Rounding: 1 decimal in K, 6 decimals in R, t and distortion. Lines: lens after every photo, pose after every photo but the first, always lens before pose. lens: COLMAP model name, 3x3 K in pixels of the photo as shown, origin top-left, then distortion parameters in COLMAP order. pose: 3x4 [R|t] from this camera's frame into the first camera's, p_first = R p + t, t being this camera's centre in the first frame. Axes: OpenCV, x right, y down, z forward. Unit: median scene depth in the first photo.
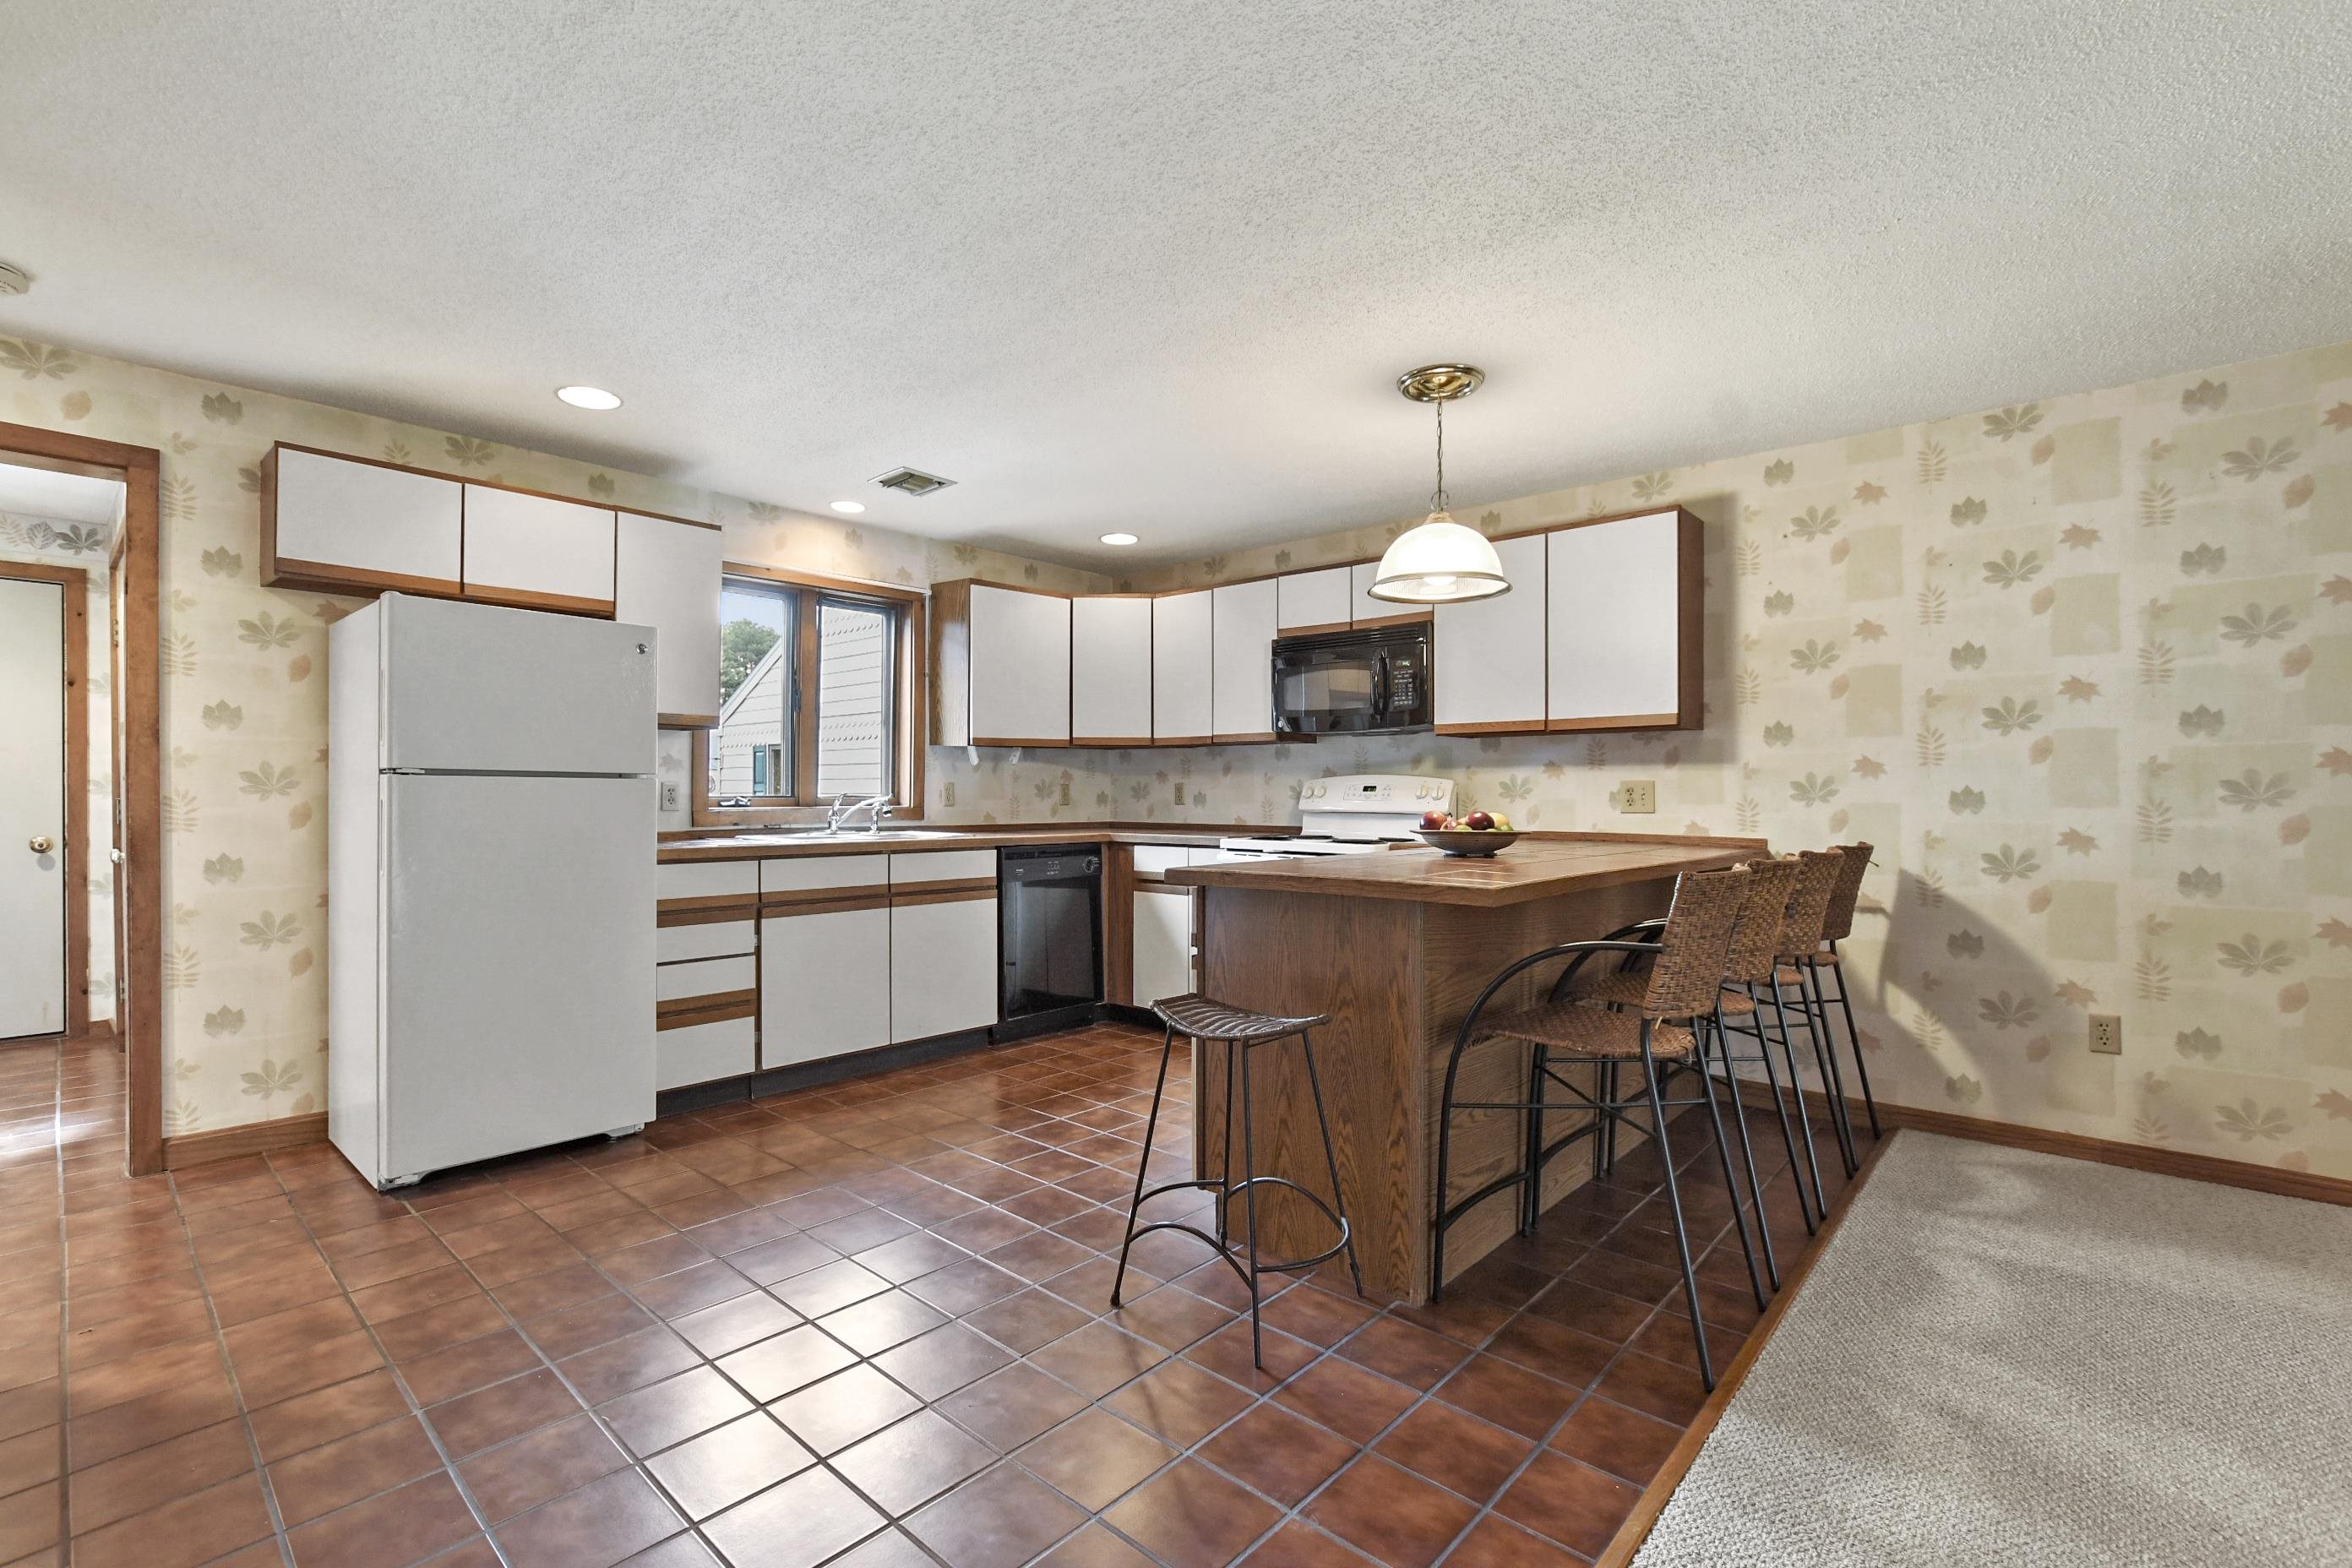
lens RADIAL K [[1043.0, 0, 1156.7], [0, 1043.0, 799.4], [0, 0, 1]] dist [-0.016361, 0.004933]
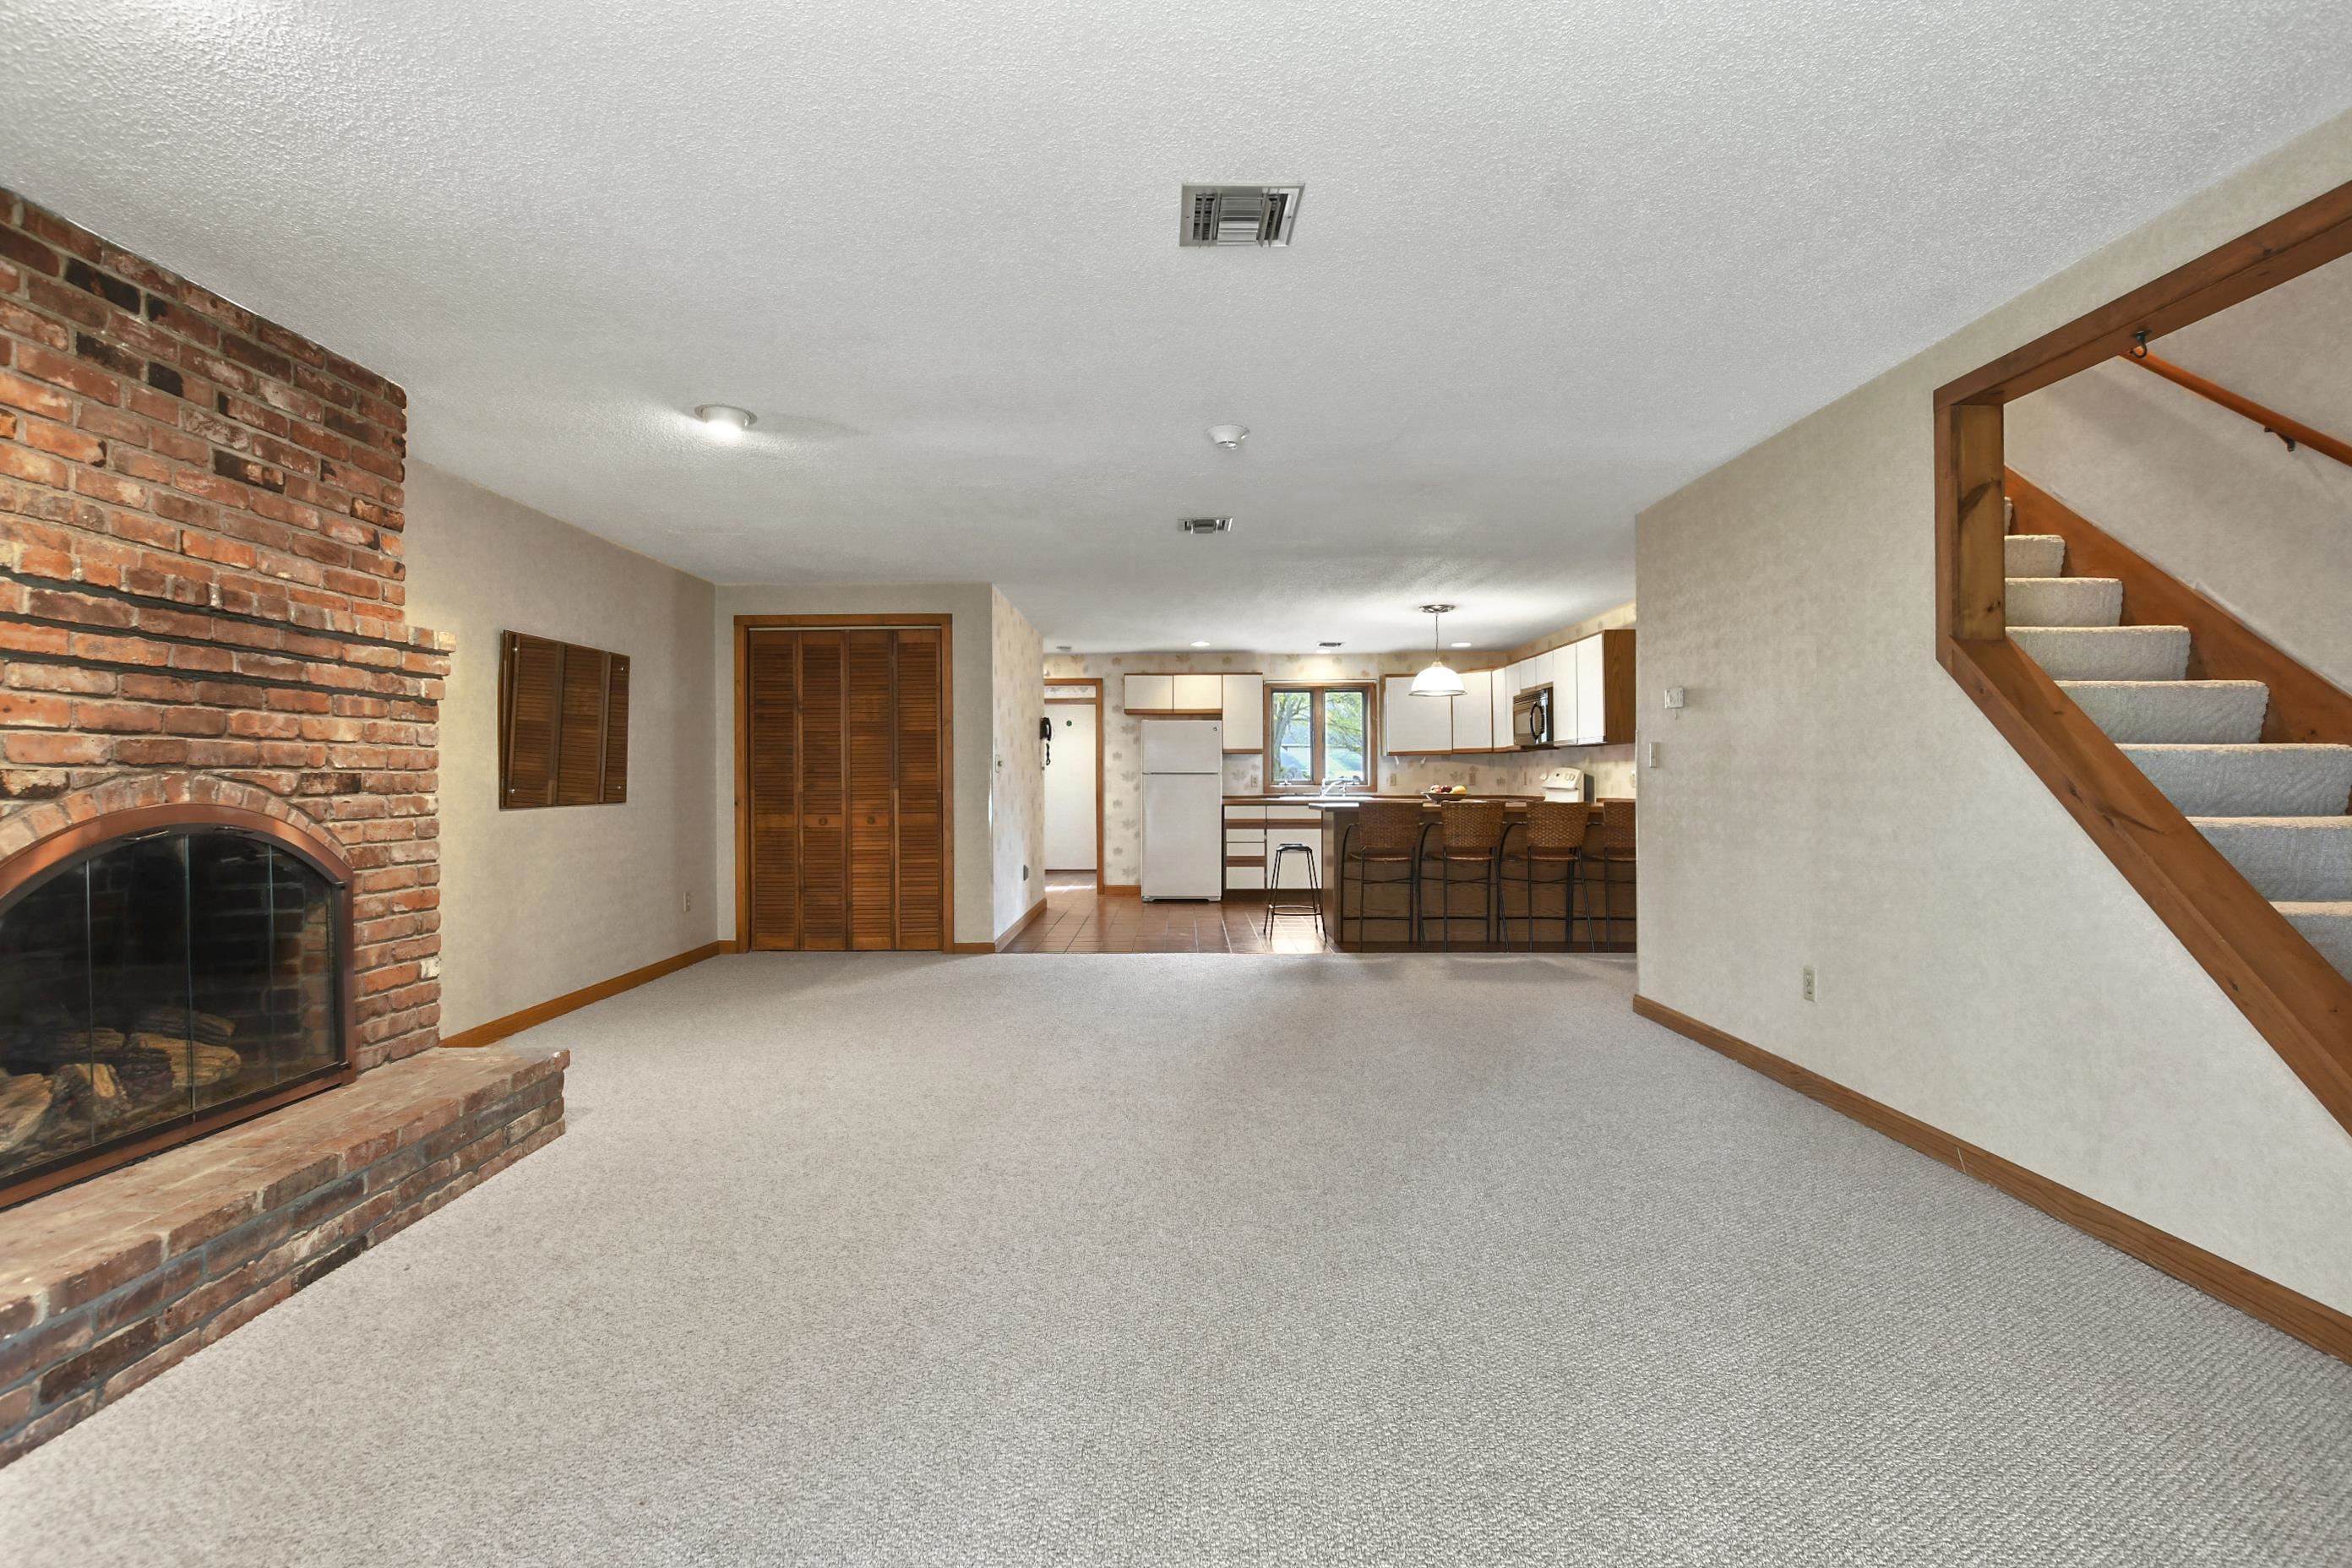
lens RADIAL K [[1043.0, 0, 1151.9], [0, 1043.0, 778.0], [0, 0, 1]] dist [-0.016361, 0.004933]
pose [[0.659355, -0.007225, -0.751797, 1.288368], [0.000591, 0.999958, -0.009092, 0.012949], [0.751831, 0.005551, 0.659332, -0.852039]]
